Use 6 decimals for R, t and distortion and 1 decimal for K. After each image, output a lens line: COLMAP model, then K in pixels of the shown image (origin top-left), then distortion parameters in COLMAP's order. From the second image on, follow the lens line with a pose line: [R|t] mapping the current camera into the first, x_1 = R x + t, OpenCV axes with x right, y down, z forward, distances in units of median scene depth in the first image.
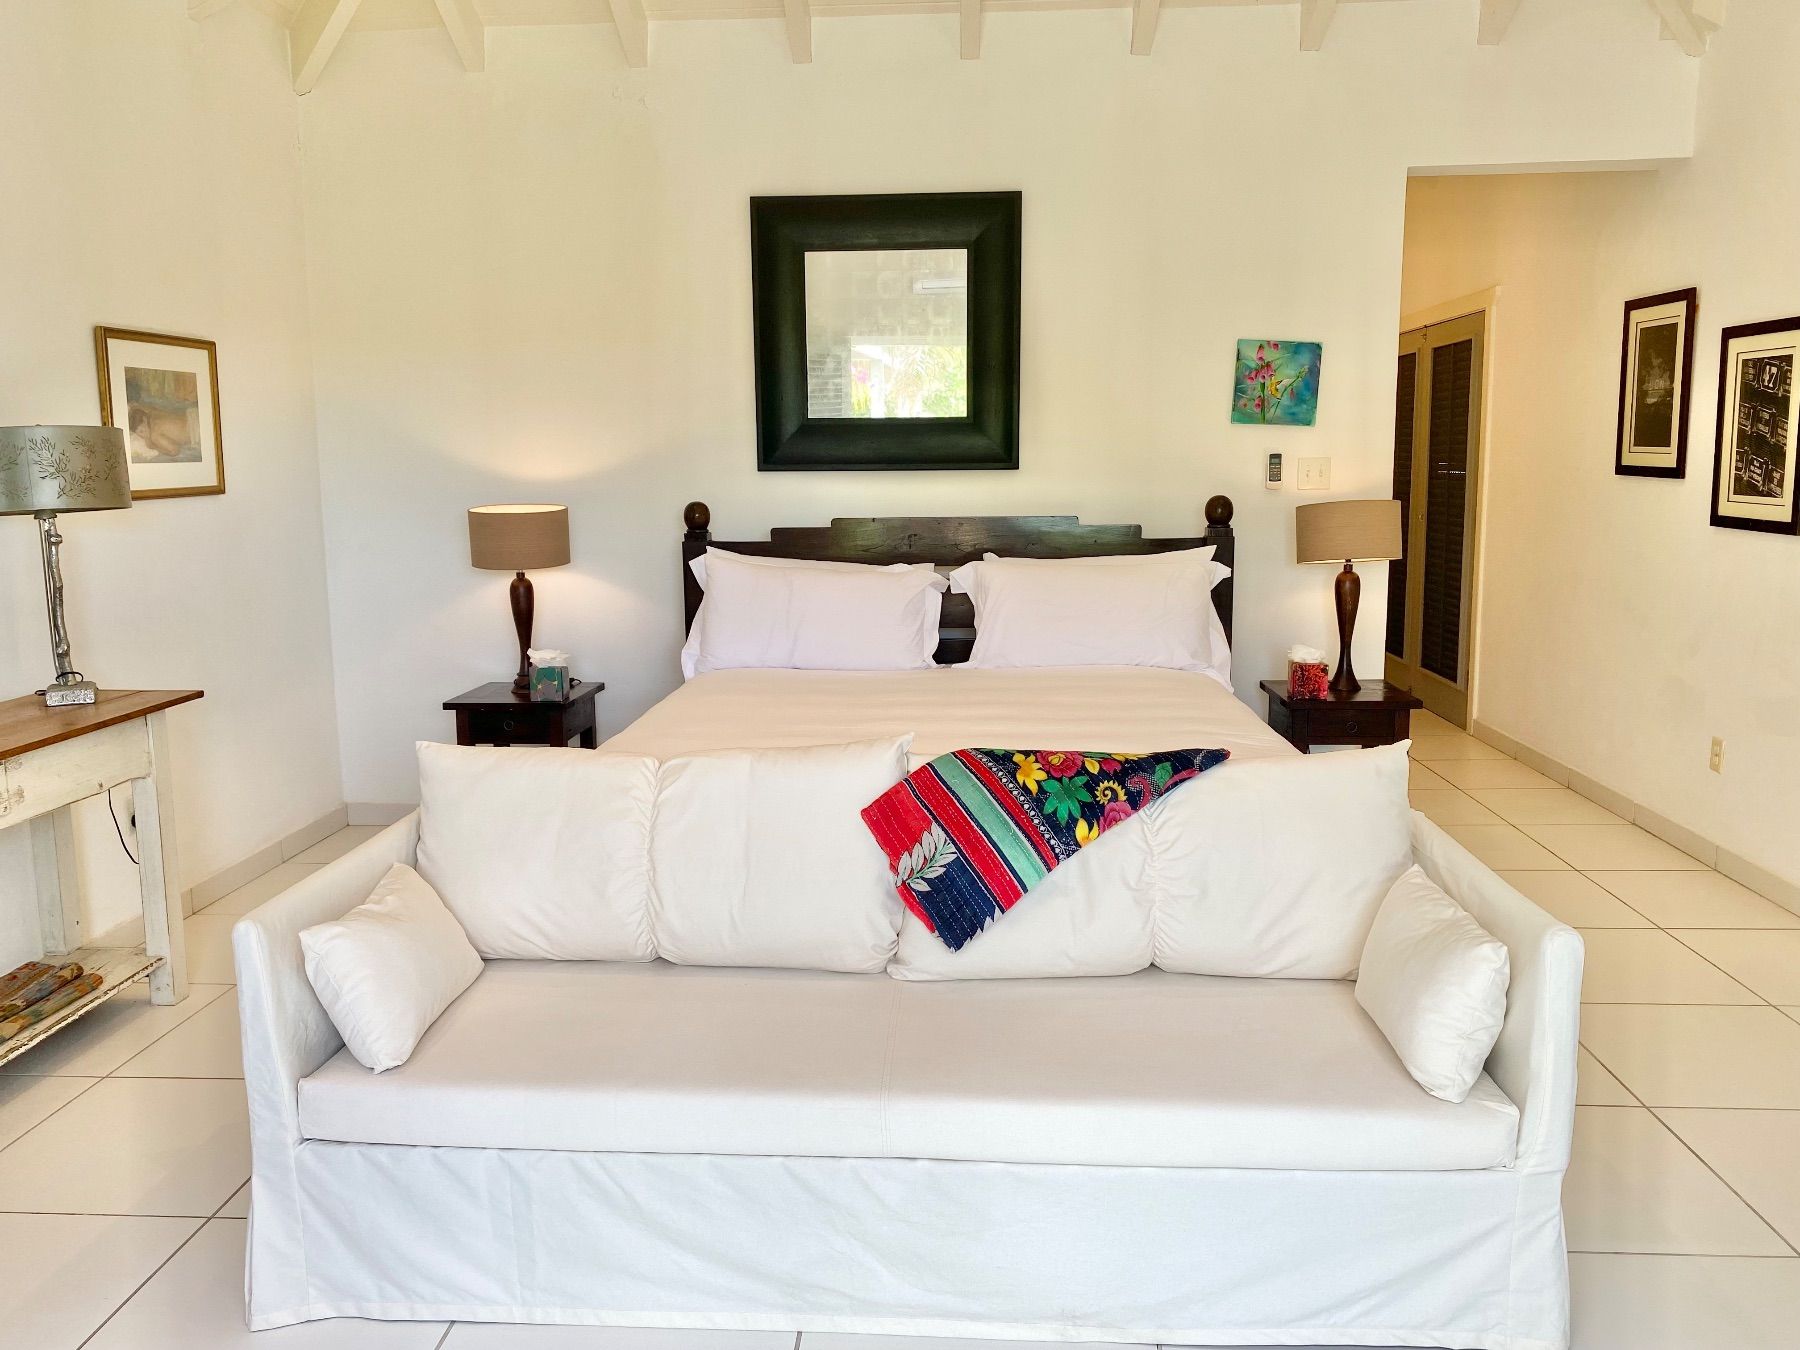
lens RADIAL K [[1403.4, 0, 894.8], [0, 1403.4, 665.1], [0, 0, 1]] dist [-0.023697, 0.033176]
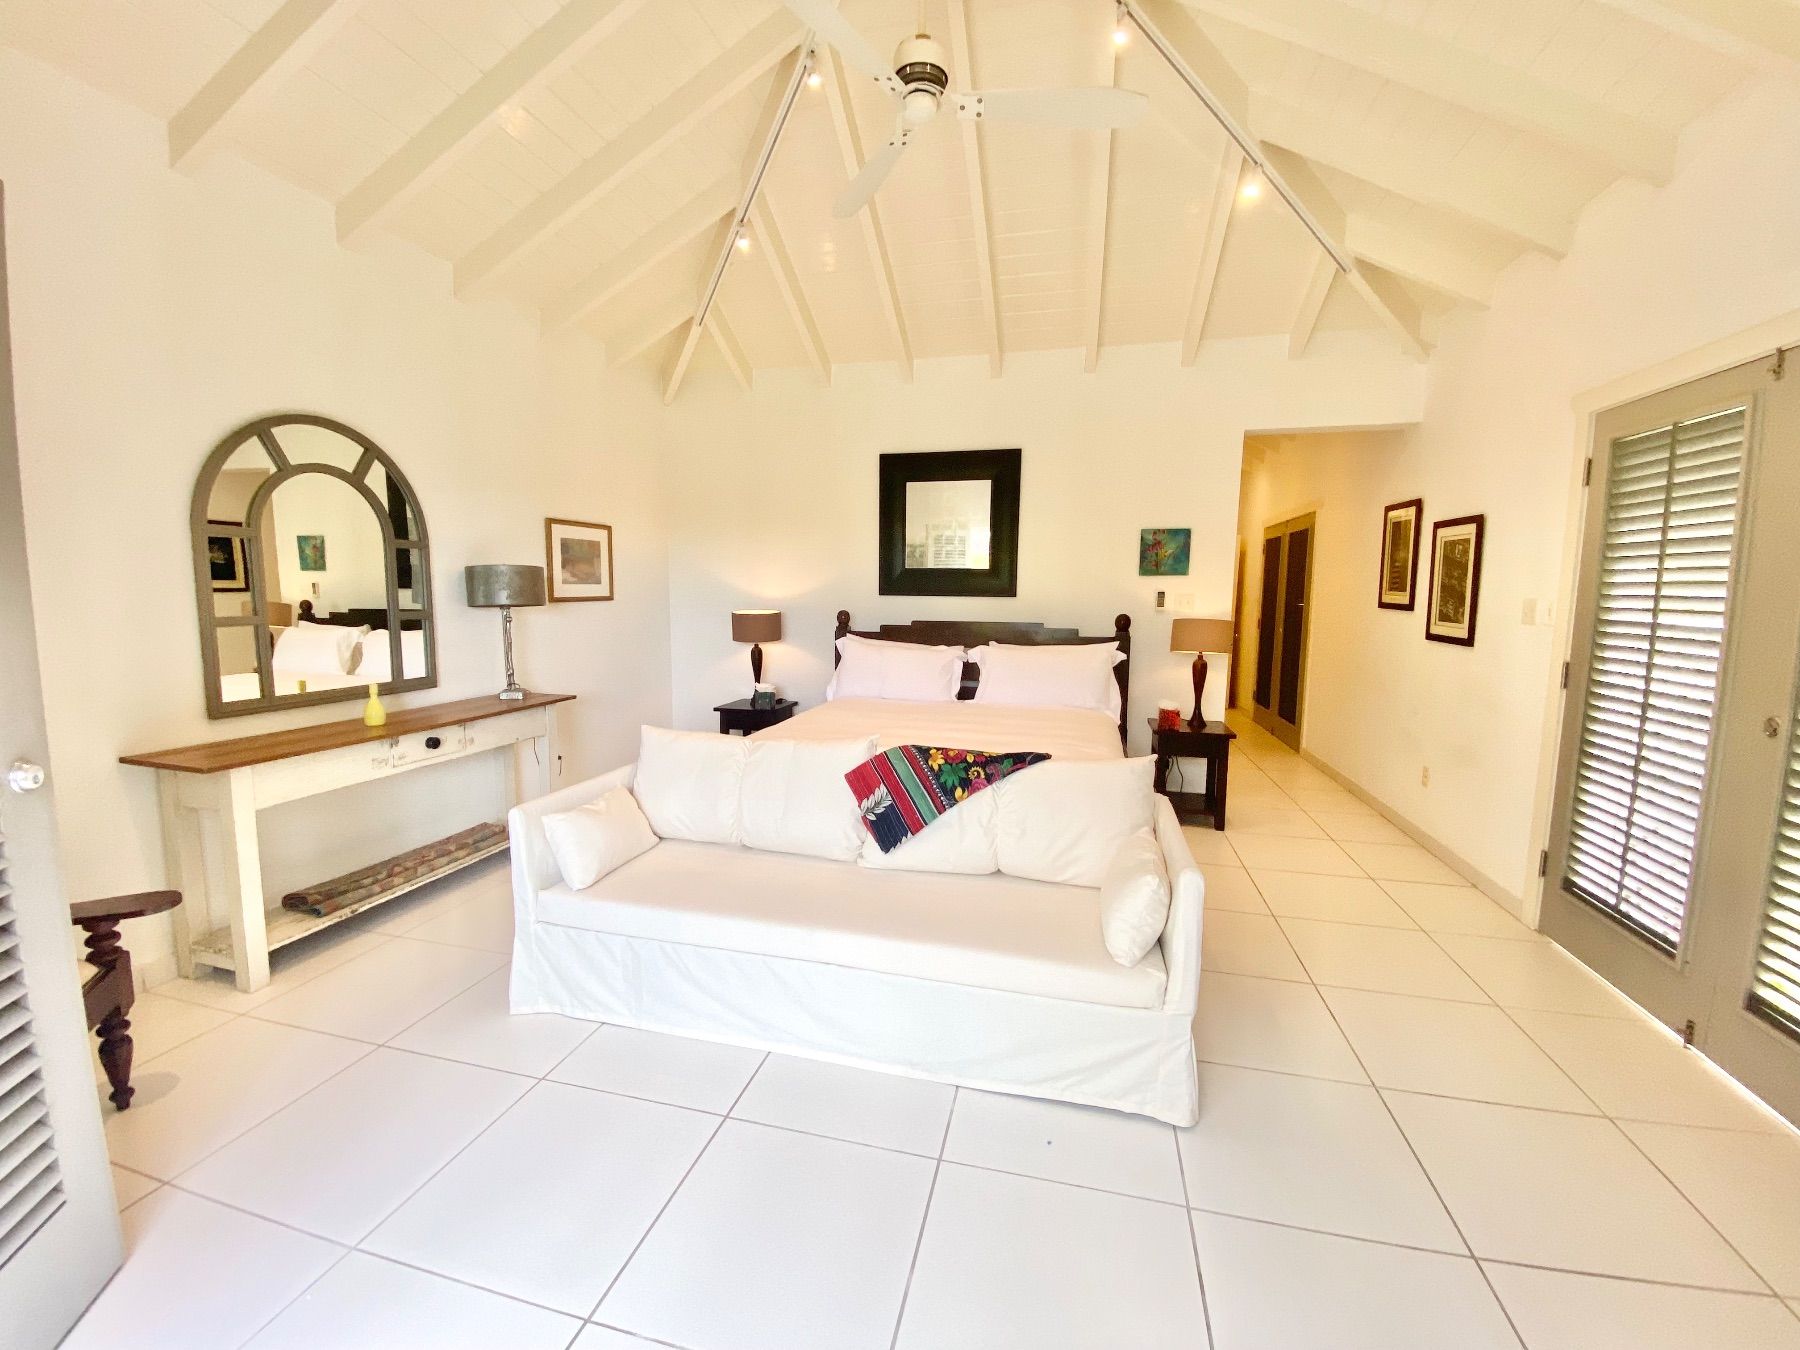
lens RADIAL K [[736.4, 0, 897.1], [0, 736.4, 671.5], [0, 0, 1]] dist [0.013200, -0.014609]
pose [[0.982777, 0.040534, -0.180295, 0.130741], [-0.047081, 0.998373, -0.032181, -0.003273], [0.178697, 0.040115, 0.983086, 0.020353]]
